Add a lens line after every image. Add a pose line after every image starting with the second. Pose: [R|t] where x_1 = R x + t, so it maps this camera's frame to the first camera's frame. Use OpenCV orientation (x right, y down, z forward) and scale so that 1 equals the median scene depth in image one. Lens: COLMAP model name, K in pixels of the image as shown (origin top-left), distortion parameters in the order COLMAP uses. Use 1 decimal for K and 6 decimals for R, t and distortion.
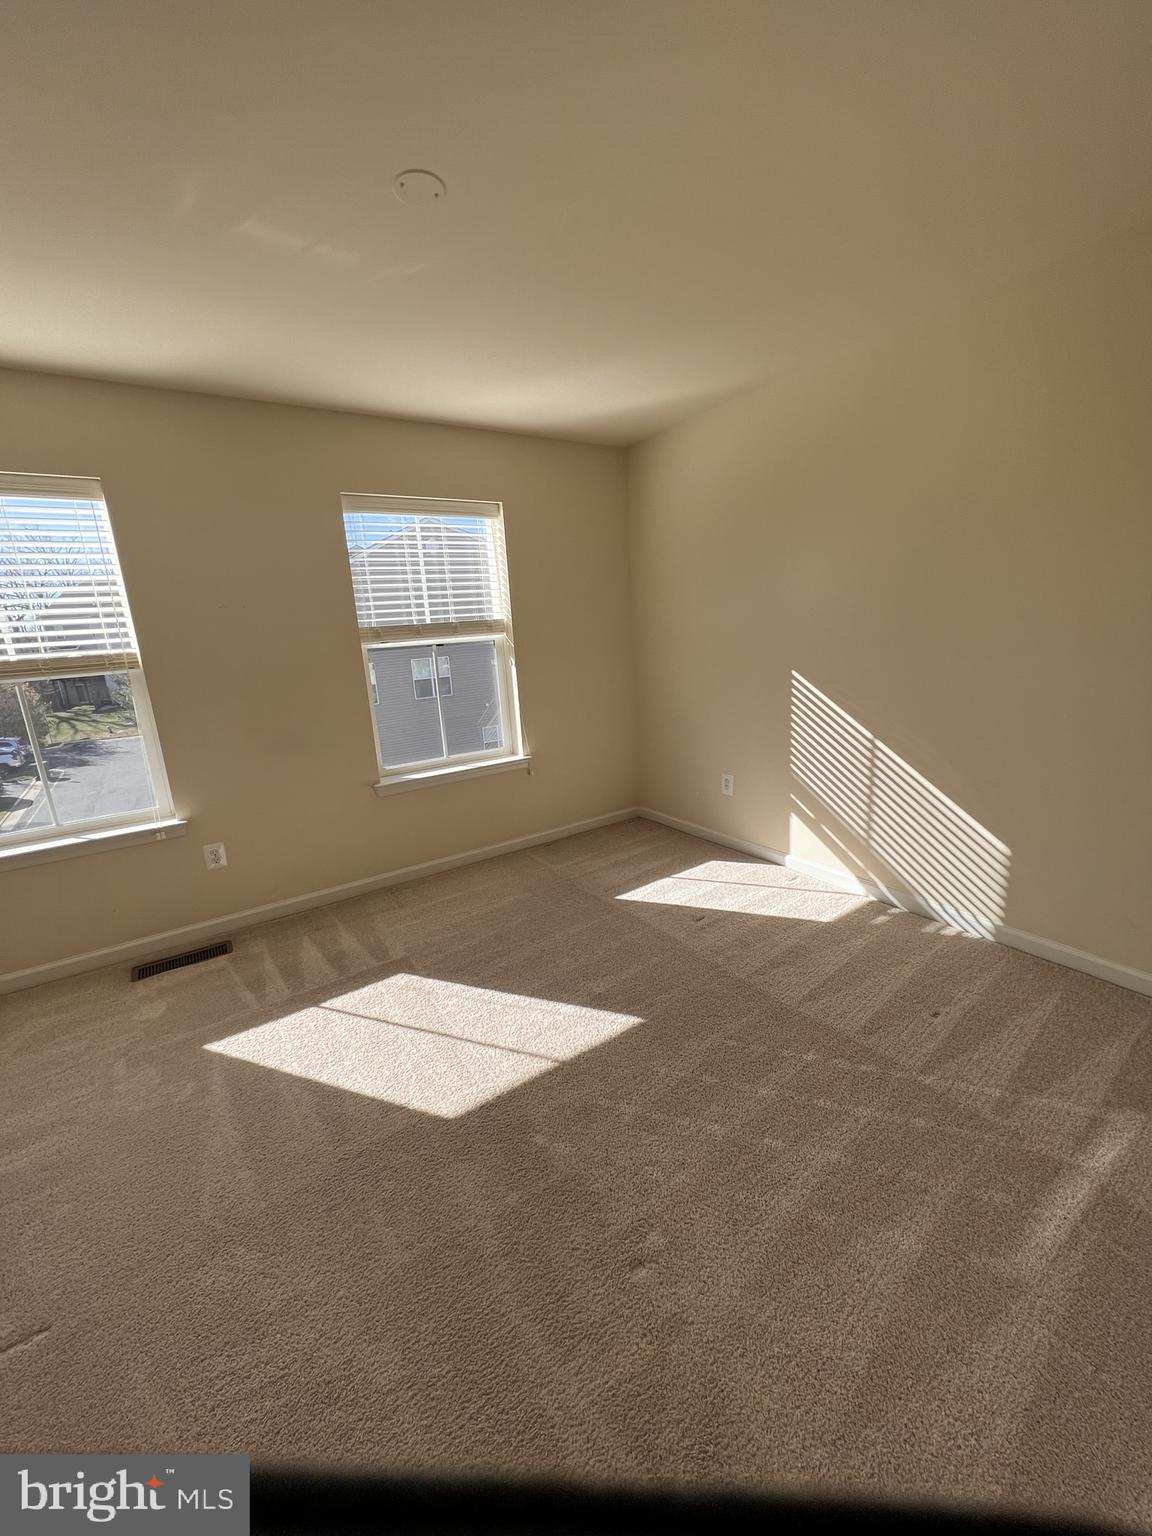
lens RADIAL K [[612.4, 0, 574.9], [0, 612.4, 767.7], [0, 0, 1]] dist [-0.002221, 0.000350]
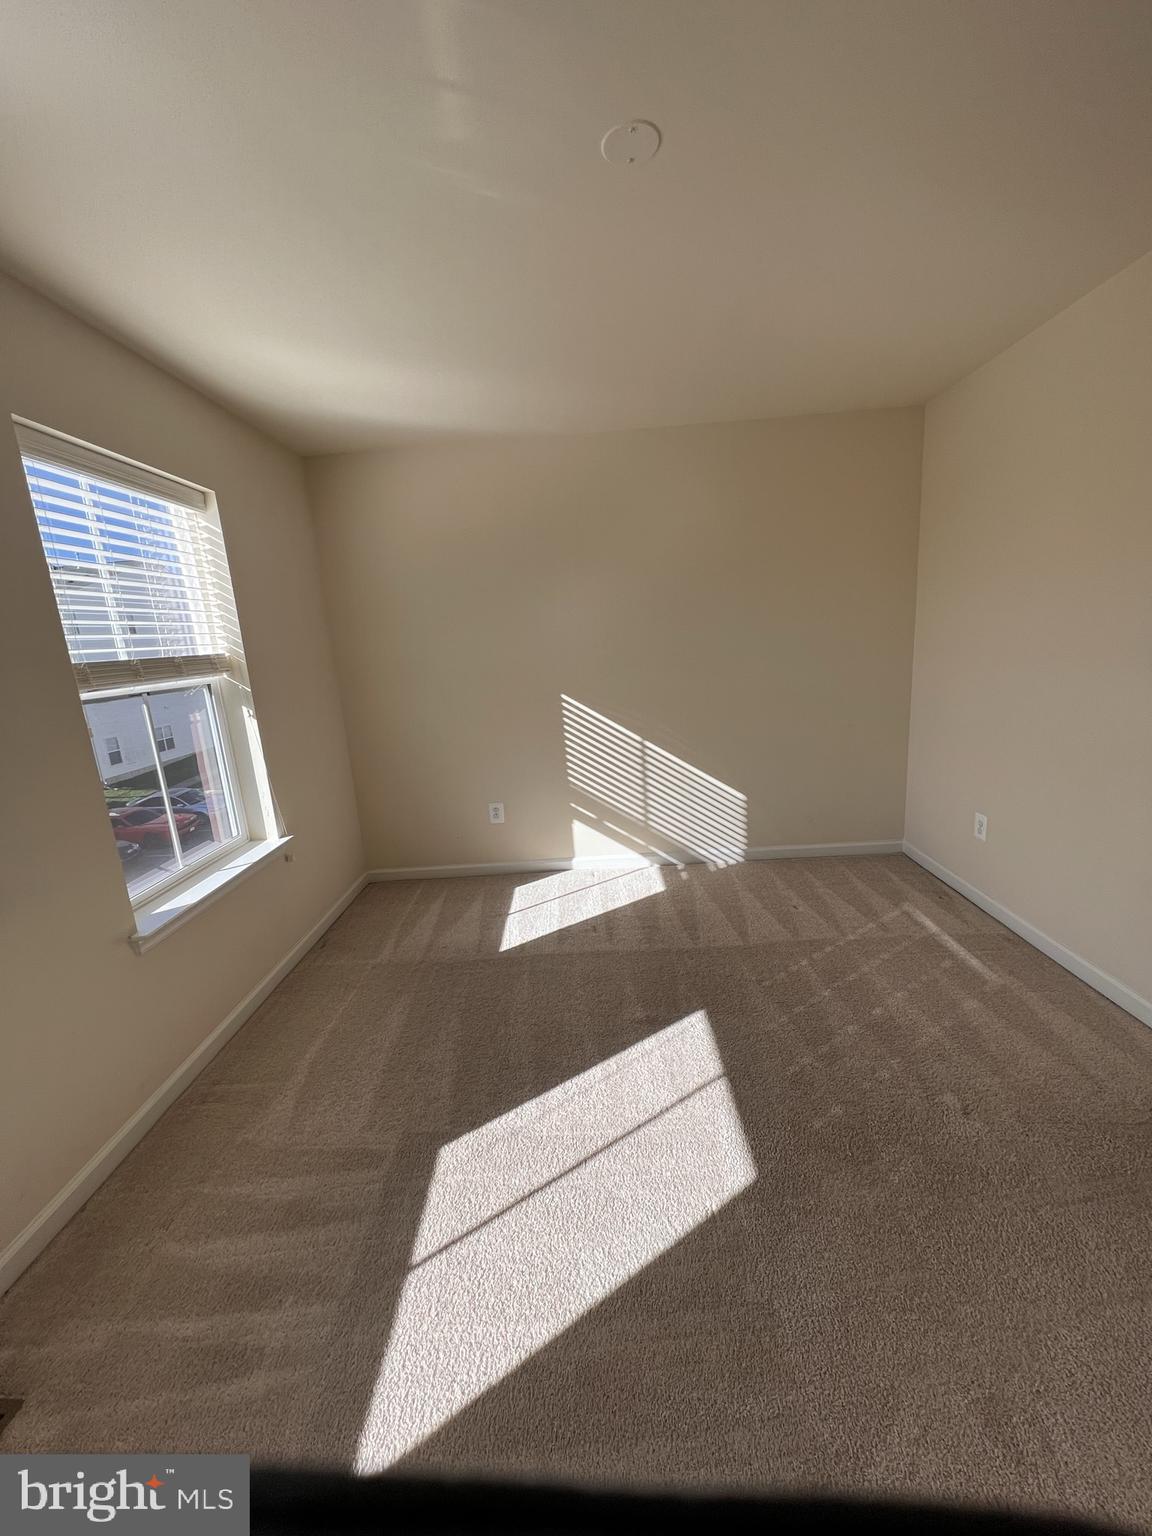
lens RADIAL K [[612.4, 0, 574.4], [0, 612.4, 768.9], [0, 0, 1]] dist [-0.002221, 0.000350]
pose [[0.569571, -0.154603, 0.807271, -0.618853], [0.220509, 0.974888, 0.031124, -0.060022], [-0.791811, 0.160283, 0.589360, 0.369406]]
